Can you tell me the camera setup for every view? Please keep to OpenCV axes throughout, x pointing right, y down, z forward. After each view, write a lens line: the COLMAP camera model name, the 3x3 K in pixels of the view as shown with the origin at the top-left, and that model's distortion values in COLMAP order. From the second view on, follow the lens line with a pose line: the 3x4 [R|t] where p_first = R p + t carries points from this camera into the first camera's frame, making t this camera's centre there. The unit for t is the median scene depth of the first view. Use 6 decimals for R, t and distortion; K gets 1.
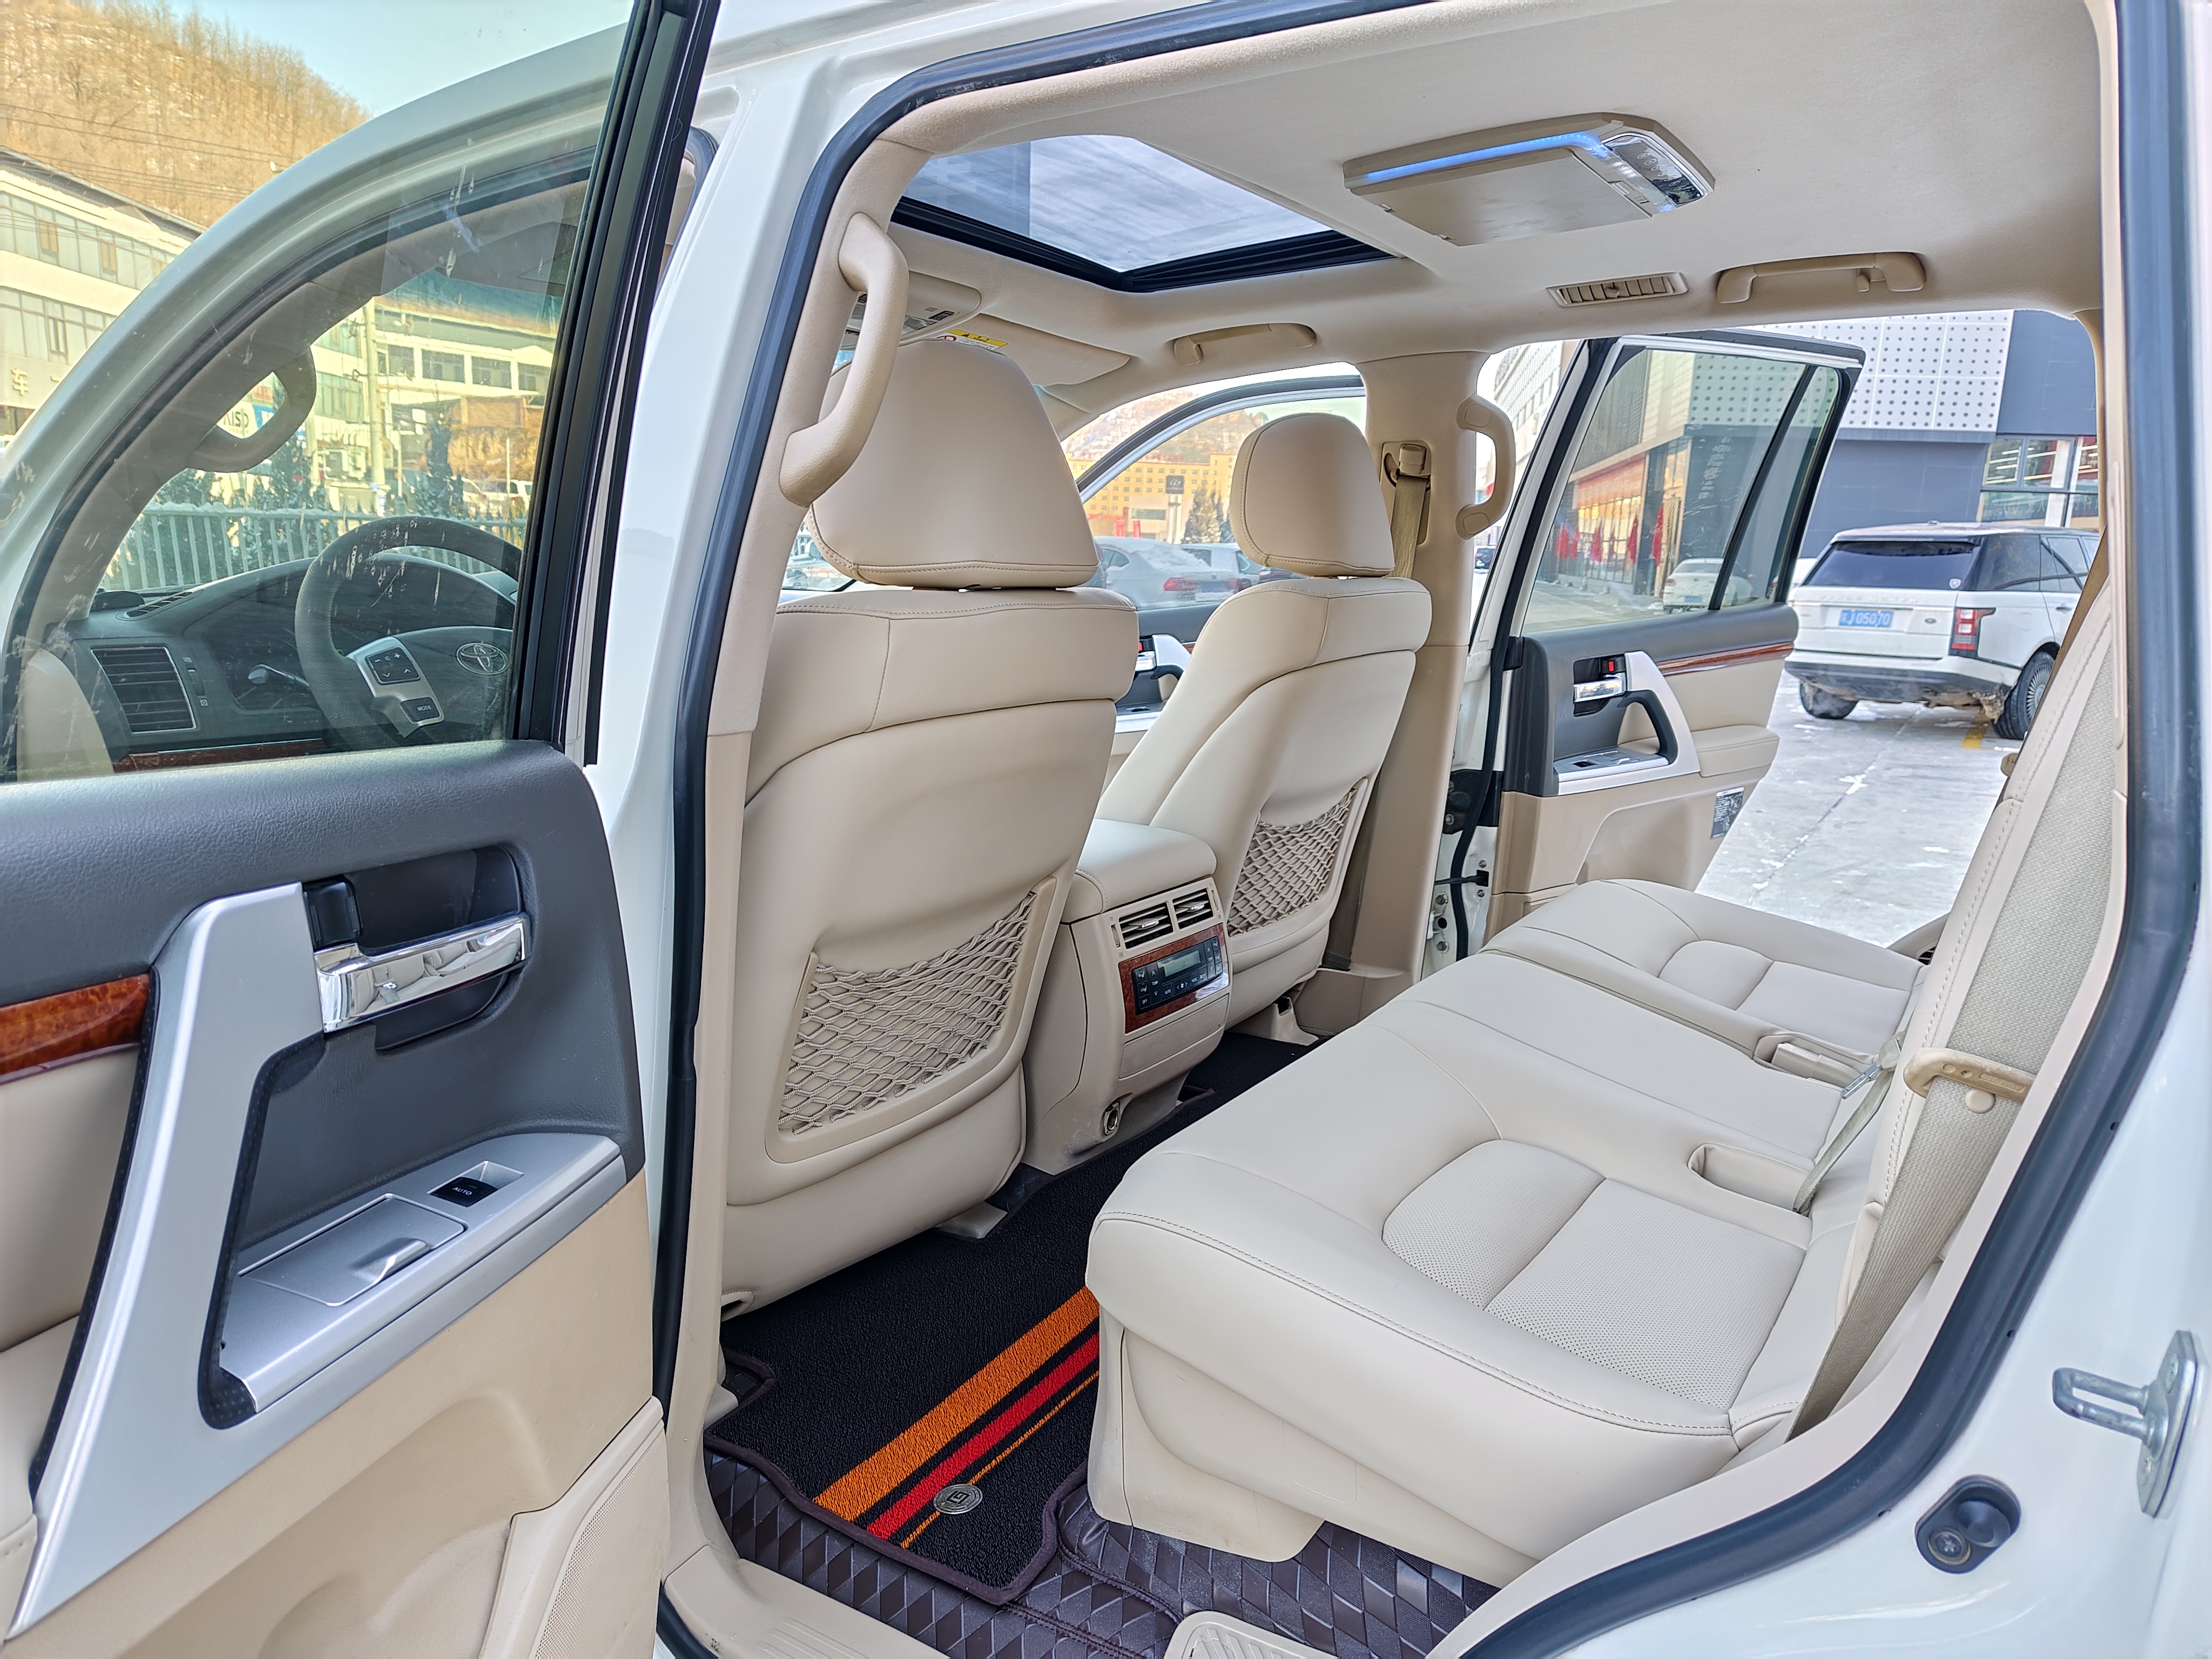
lens RADIAL K [[1522.6, 0, 1106.0], [0, 1522.6, 829.5], [0, 0, 1]] dist [-0.037885, -0.000171]
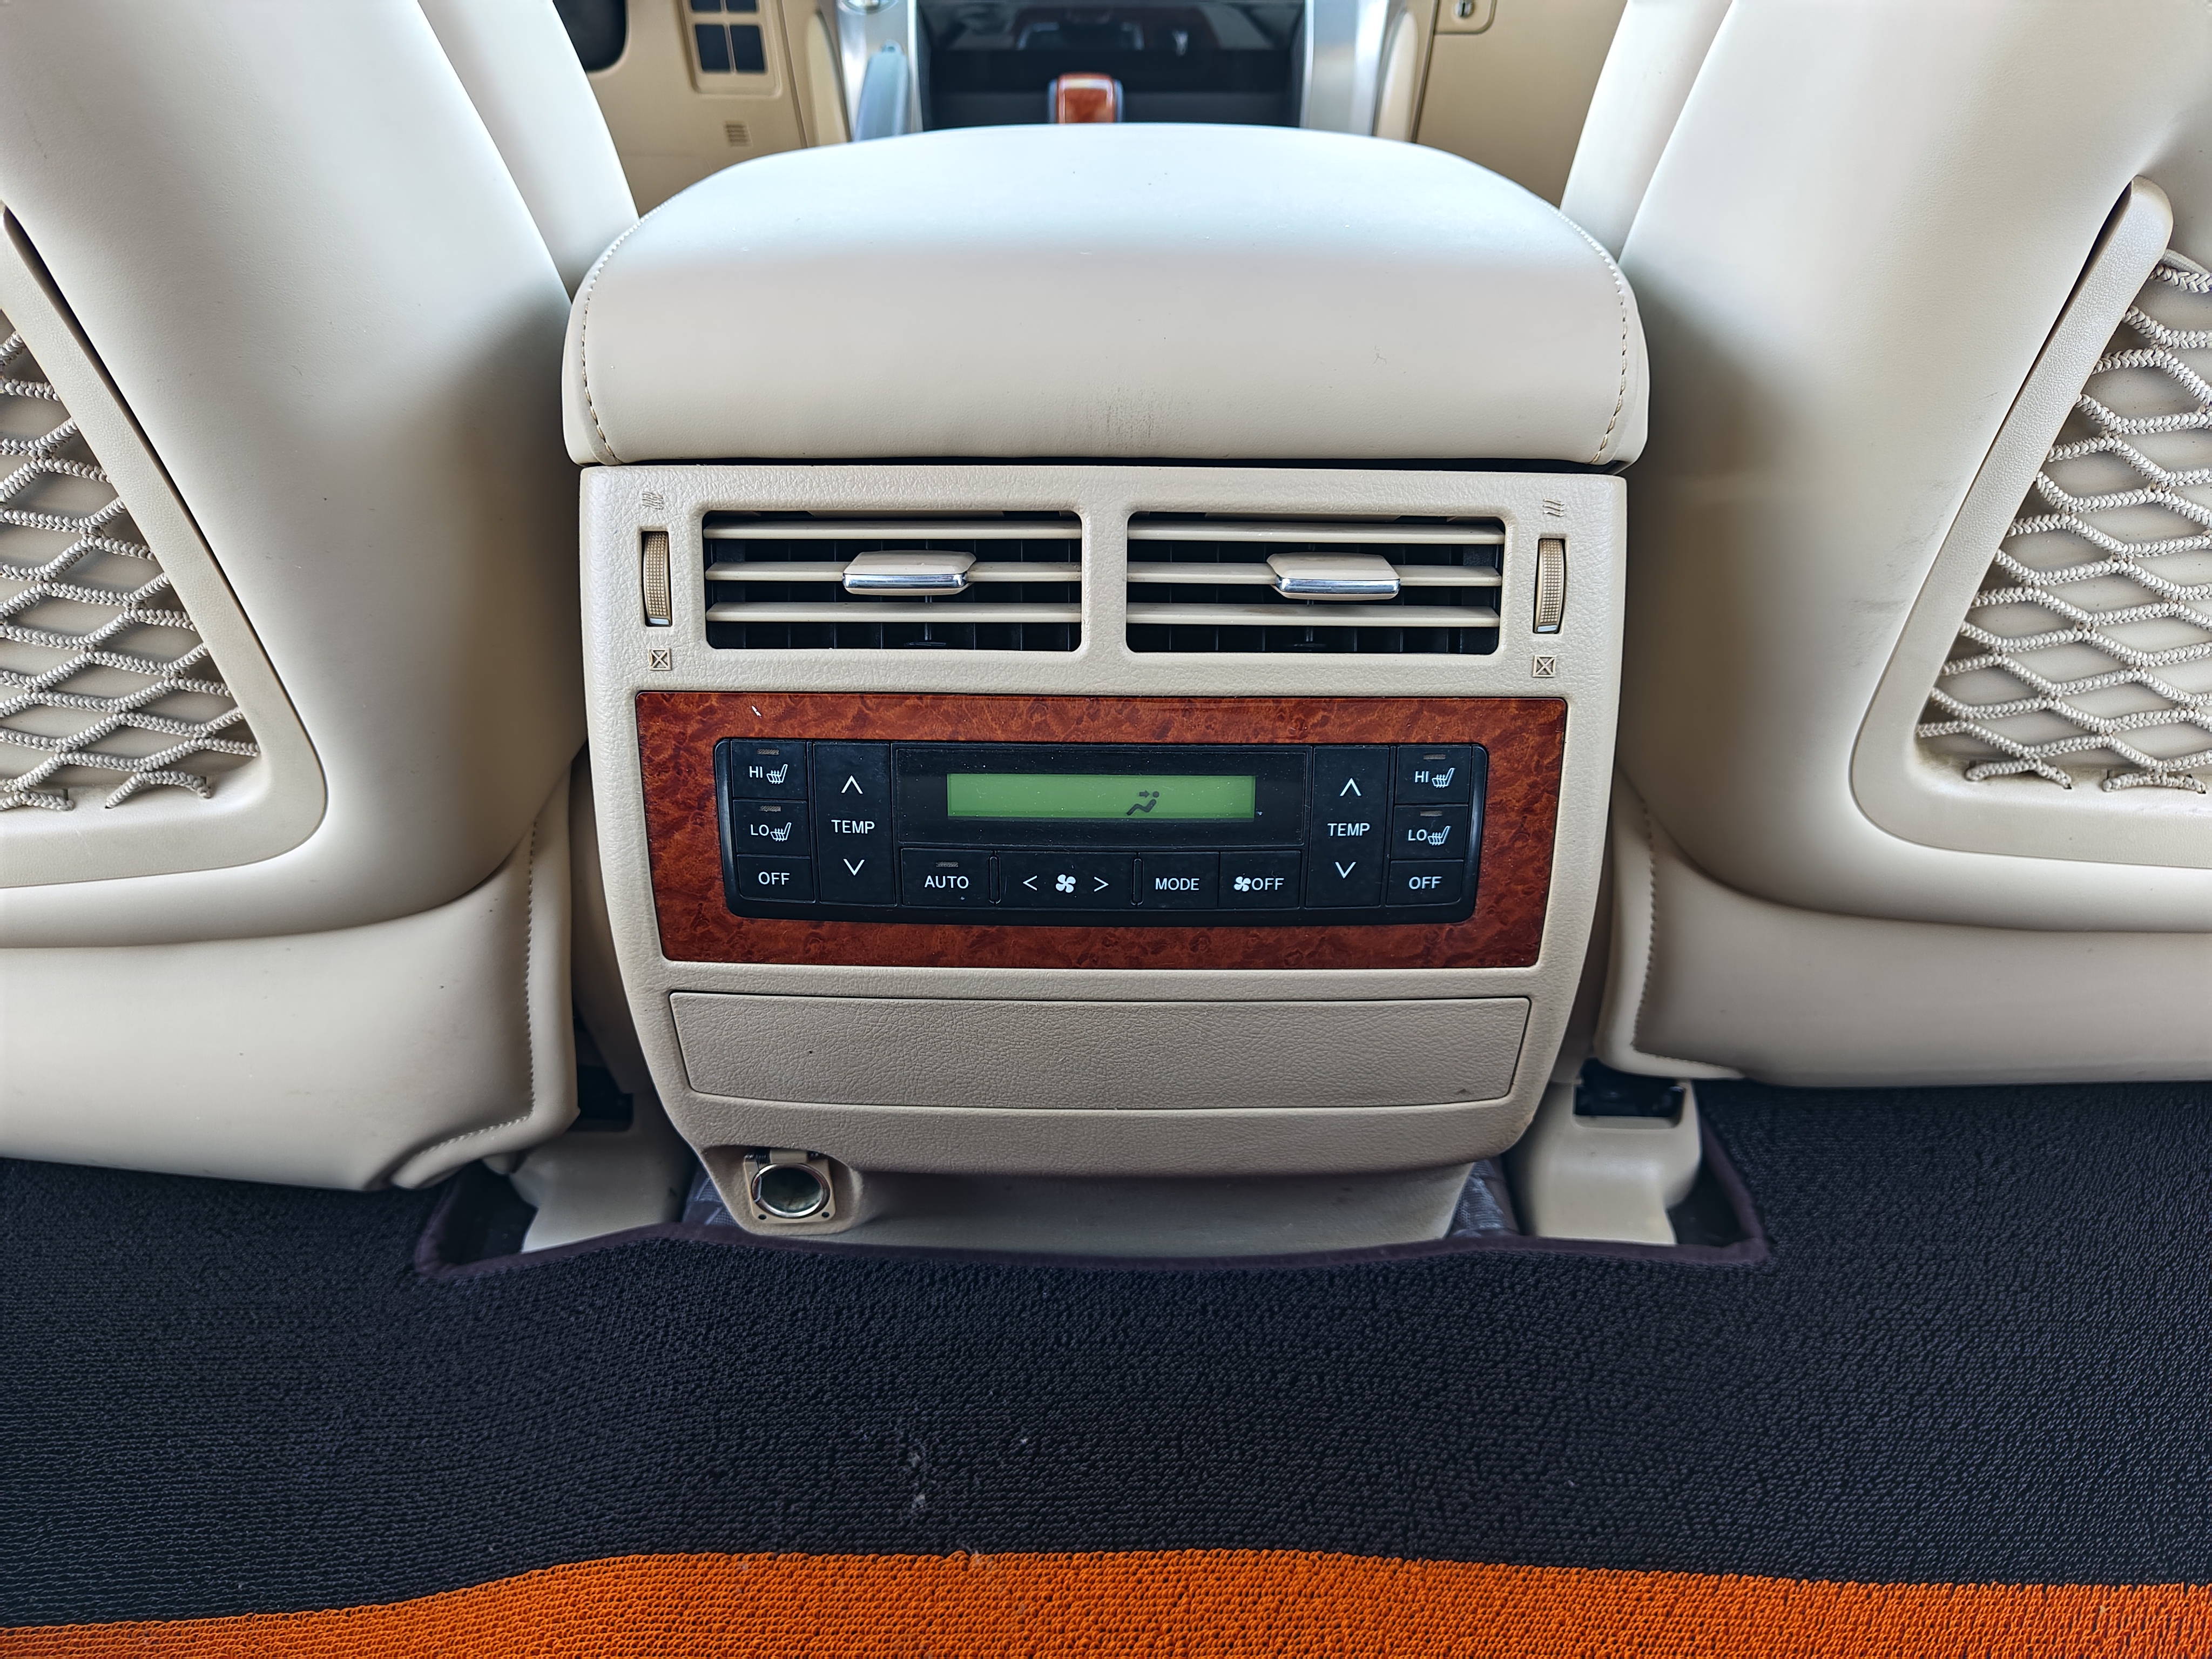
lens RADIAL K [[1488.2, 0, 1106.0], [0, 1488.2, 829.5], [0, 0, 1]] dist [-0.015182, 0.005396]
pose [[0.535241, 0.402403, -0.742690, 0.217775], [-0.140667, 0.909421, 0.391365, 0.004907], [0.832905, -0.105003, 0.543364, 0.877127]]
